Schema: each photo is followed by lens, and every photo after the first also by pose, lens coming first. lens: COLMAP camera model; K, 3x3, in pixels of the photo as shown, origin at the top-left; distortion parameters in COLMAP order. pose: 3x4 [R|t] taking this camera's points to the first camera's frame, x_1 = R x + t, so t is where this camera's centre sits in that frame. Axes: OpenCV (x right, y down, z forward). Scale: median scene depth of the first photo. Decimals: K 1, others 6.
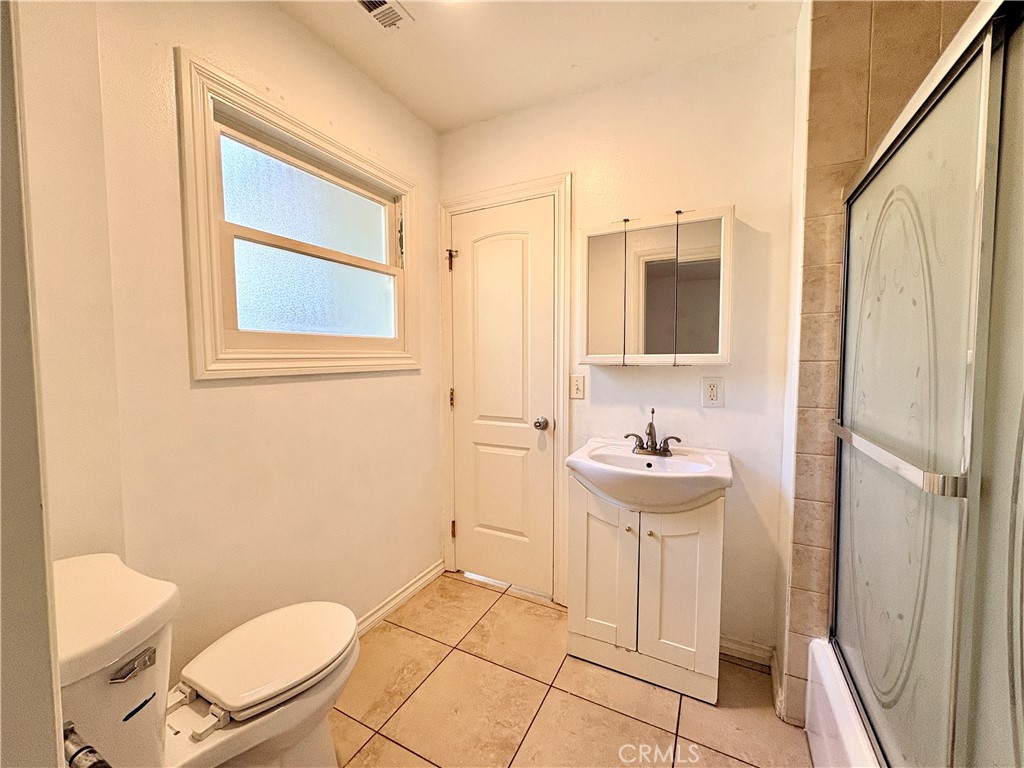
lens RADIAL K [[407.8, 0, 512.0], [0, 407.8, 384.0], [0, 0, 1]] dist [-0.002151, -0.000459]
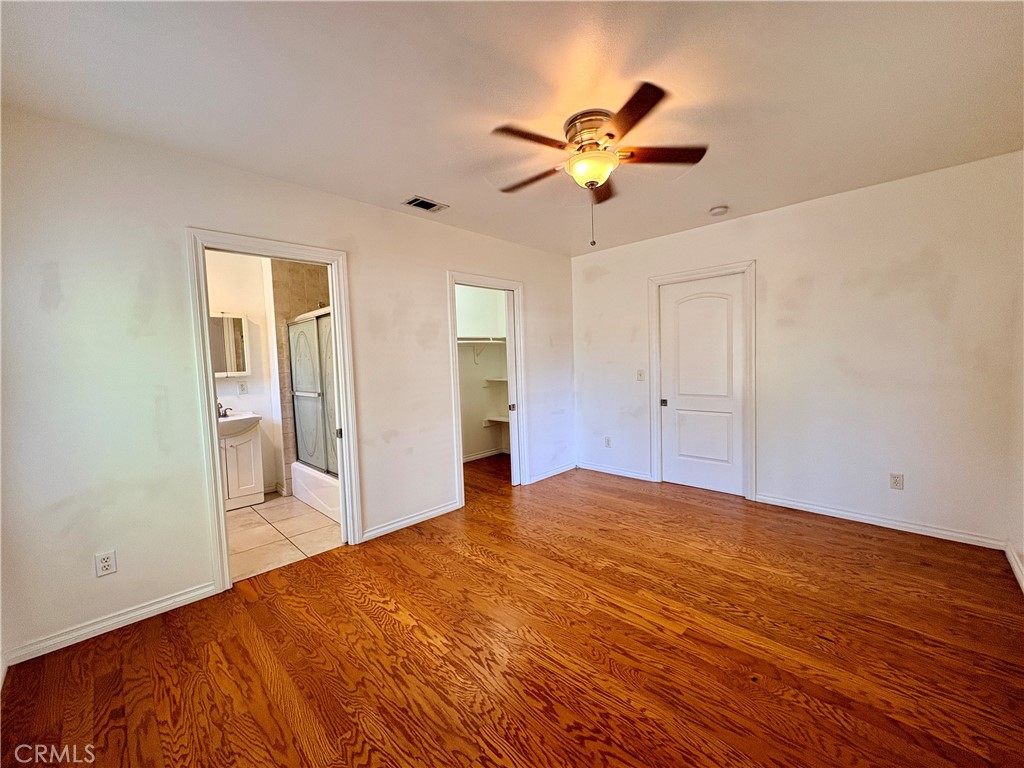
lens RADIAL K [[407.8, 0, 512.0], [0, 407.8, 384.0], [0, 0, 1]] dist [-0.002151, -0.000459]
pose [[0.302400, -0.060619, 0.951252, -1.657425], [0.091020, 0.995252, 0.034488, 0.076321], [-0.948825, 0.076153, 0.306481, -1.570720]]
